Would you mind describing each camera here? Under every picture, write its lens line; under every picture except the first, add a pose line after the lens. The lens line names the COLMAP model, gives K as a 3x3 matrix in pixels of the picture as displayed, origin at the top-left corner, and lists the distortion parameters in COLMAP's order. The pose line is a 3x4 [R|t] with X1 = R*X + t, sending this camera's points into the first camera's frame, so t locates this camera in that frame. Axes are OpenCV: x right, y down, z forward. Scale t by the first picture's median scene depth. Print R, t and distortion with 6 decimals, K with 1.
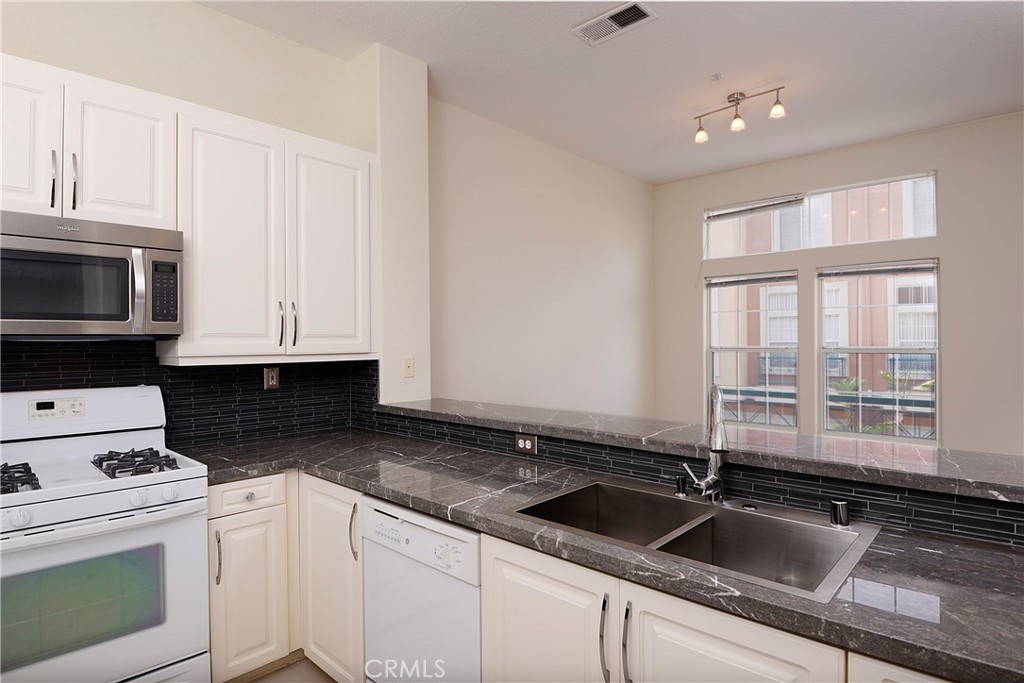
lens RADIAL K [[555.8, 0, 512.0], [0, 555.8, 341.5], [0, 0, 1]] dist [-0.018803, -0.000254]
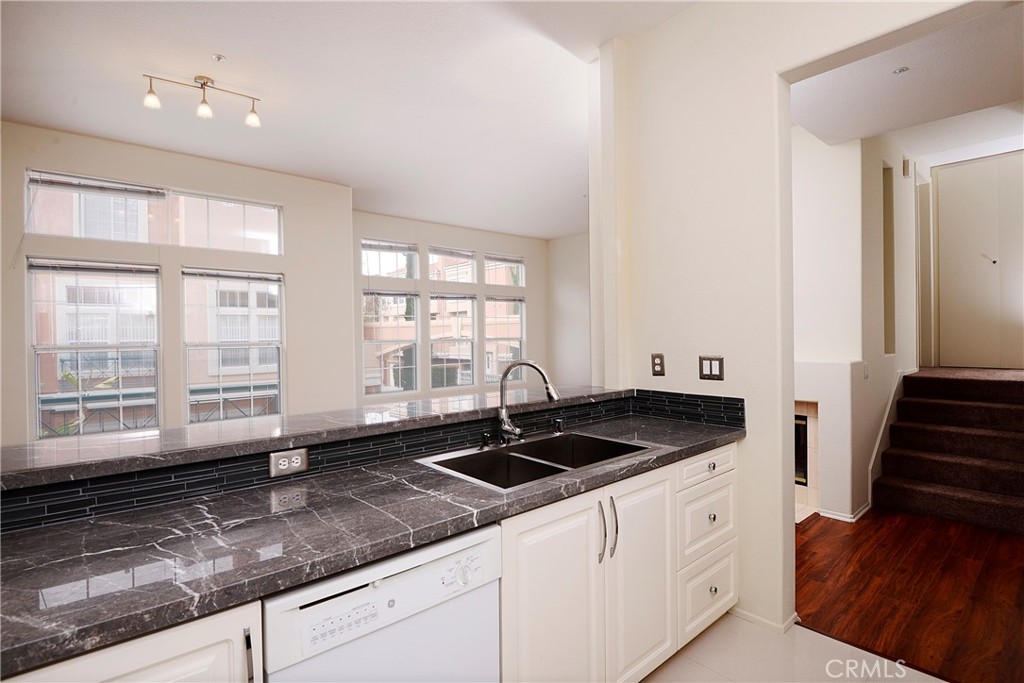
lens RADIAL K [[509.8, 0, 512.0], [0, 509.8, 341.5], [0, 0, 1]] dist [-0.000839, -0.015510]
pose [[0.090133, -0.009706, 0.995882, -0.601119], [0.012343, 0.999887, 0.008628, 0.009980], [-0.995853, 0.011514, 0.090242, 0.559776]]
